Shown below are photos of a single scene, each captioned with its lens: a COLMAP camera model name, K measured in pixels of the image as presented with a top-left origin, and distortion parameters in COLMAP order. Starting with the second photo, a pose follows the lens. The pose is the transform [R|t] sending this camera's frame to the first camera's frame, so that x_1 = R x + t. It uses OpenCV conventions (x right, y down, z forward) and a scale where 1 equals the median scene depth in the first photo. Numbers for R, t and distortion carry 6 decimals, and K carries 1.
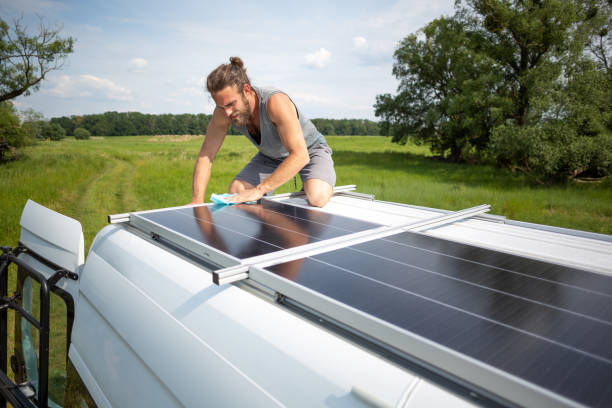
lens RADIAL K [[414.2, 0, 306.0], [0, 414.2, 204.0], [0, 0, 1]] dist [0.000994, 0.002631]
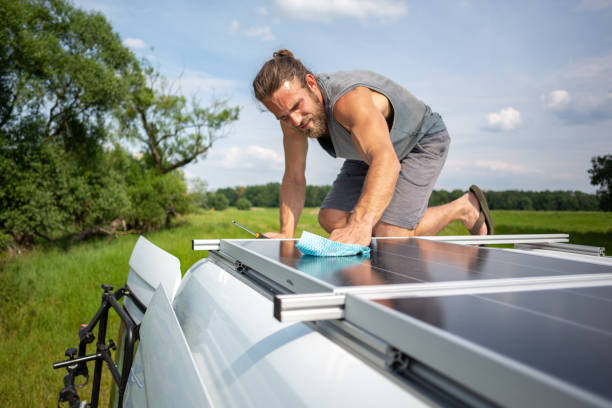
lens RADIAL K [[455.4, 0, 305.8], [0, 455.4, 218.2], [0, 0, 1]] dist [-0.021820, 0.001409]
pose [[0.922184, -0.002136, -0.386746, 0.008668], [-0.067993, 0.983515, -0.167559, 0.039058], [0.380728, 0.180816, 0.906836, 0.115369]]
